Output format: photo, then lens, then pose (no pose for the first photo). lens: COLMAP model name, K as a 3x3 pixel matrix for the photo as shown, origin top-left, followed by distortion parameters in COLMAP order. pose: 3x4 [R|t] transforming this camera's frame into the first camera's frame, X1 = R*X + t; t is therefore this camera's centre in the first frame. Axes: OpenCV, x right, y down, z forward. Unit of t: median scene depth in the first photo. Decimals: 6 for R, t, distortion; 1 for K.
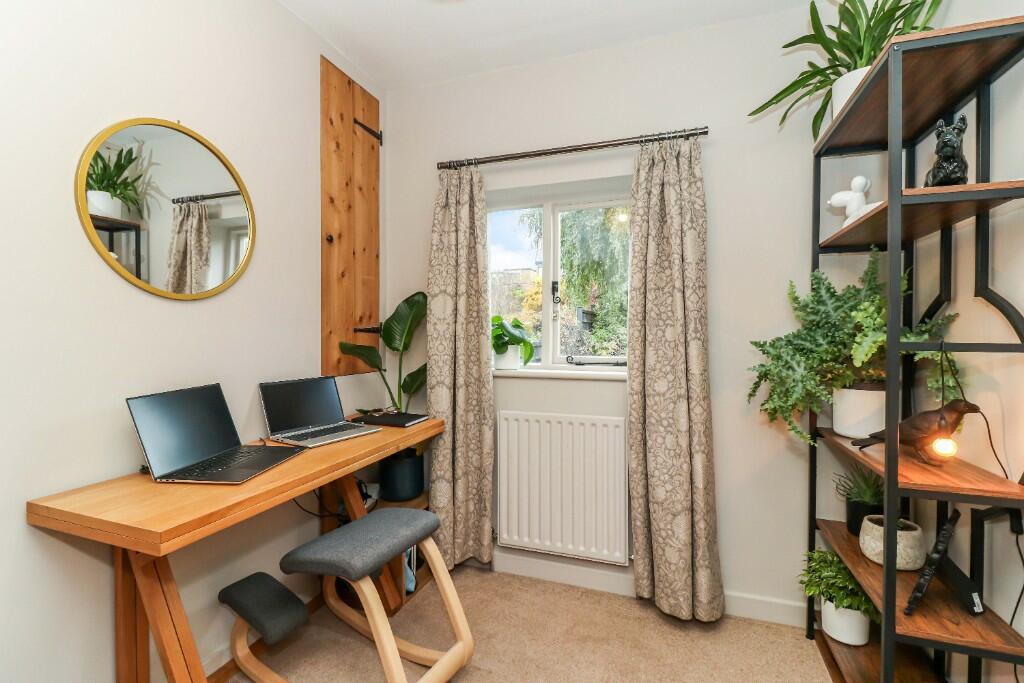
lens RADIAL K [[468.8, 0, 512.0], [0, 468.8, 341.5], [0, 0, 1]] dist [0.001587, -0.000376]
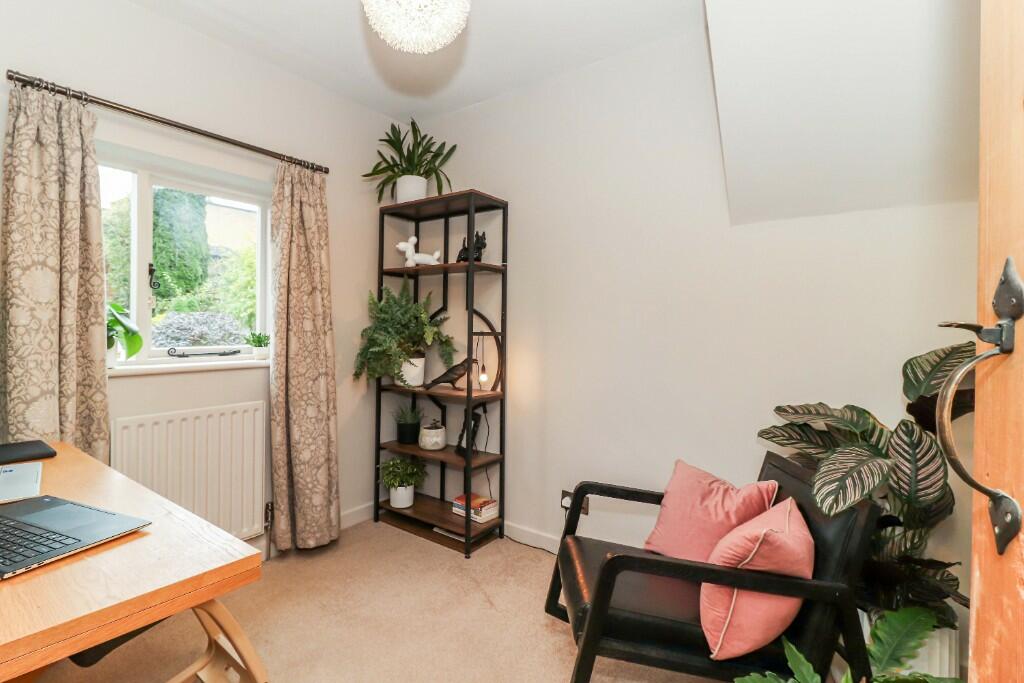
lens RADIAL K [[475.7, 0, 513.6], [0, 475.7, 316.7], [0, 0, 1]] dist [0.008817, -0.000612]
pose [[0.266257, 0.018679, 0.963721, -0.743708], [-0.006961, 0.999823, -0.017455, -0.021402], [-0.963877, -0.002061, 0.266340, 0.138384]]
